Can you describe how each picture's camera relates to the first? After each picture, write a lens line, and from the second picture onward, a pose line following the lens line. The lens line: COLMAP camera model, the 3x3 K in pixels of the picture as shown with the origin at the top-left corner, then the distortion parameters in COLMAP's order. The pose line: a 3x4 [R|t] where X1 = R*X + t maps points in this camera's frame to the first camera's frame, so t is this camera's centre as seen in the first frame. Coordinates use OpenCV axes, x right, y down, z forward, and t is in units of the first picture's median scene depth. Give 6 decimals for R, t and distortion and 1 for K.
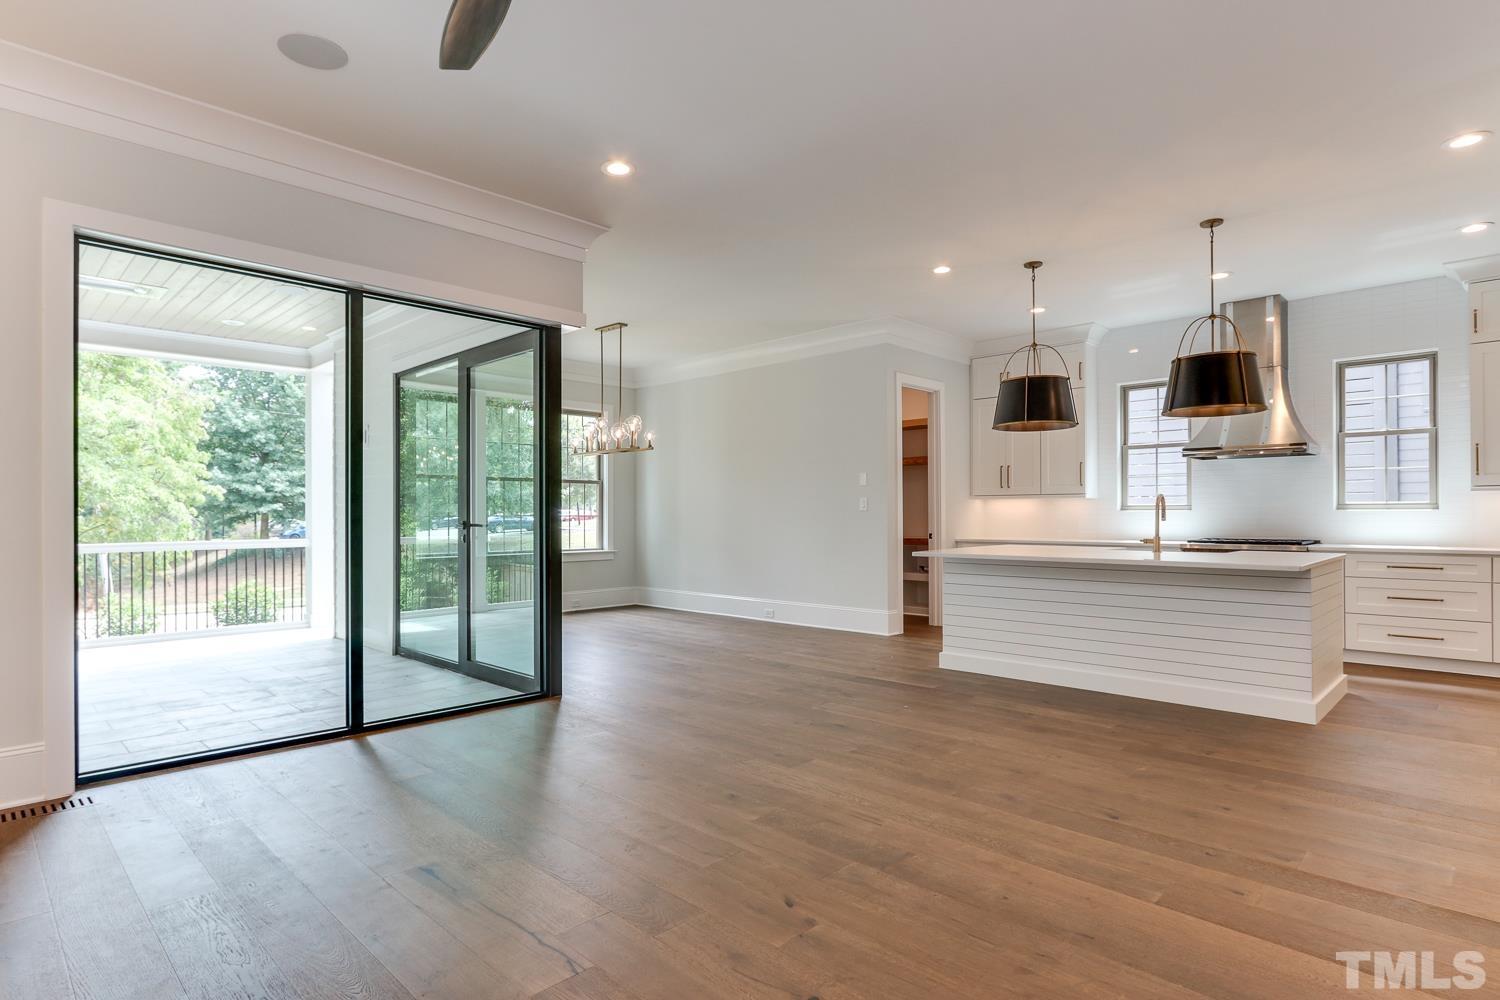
lens RADIAL K [[789.8, 0, 726.3], [0, 789.8, 509.9], [0, 0, 1]] dist [-0.001818, -0.001566]
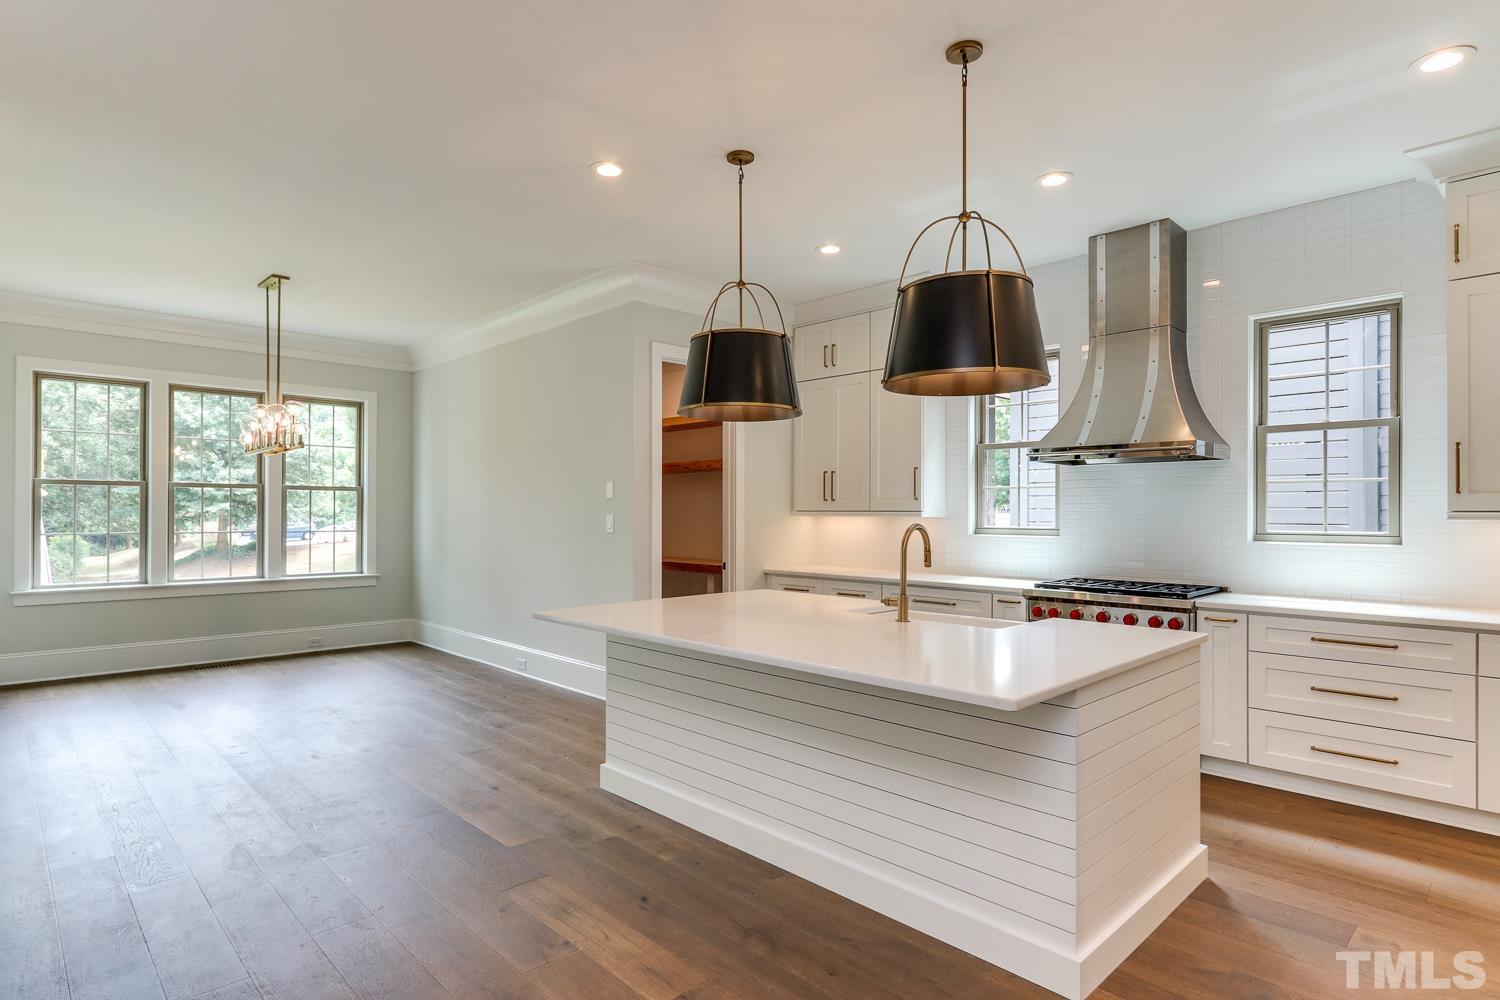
lens RADIAL K [[789.8, 0, 726.3], [0, 789.8, 509.9], [0, 0, 1]] dist [-0.001818, -0.001566]
pose [[0.999601, 0.005548, -0.027702, 0.345024], [-0.005485, 0.999982, 0.002373, -0.025856], [0.027715, -0.002220, 0.999613, 0.318987]]
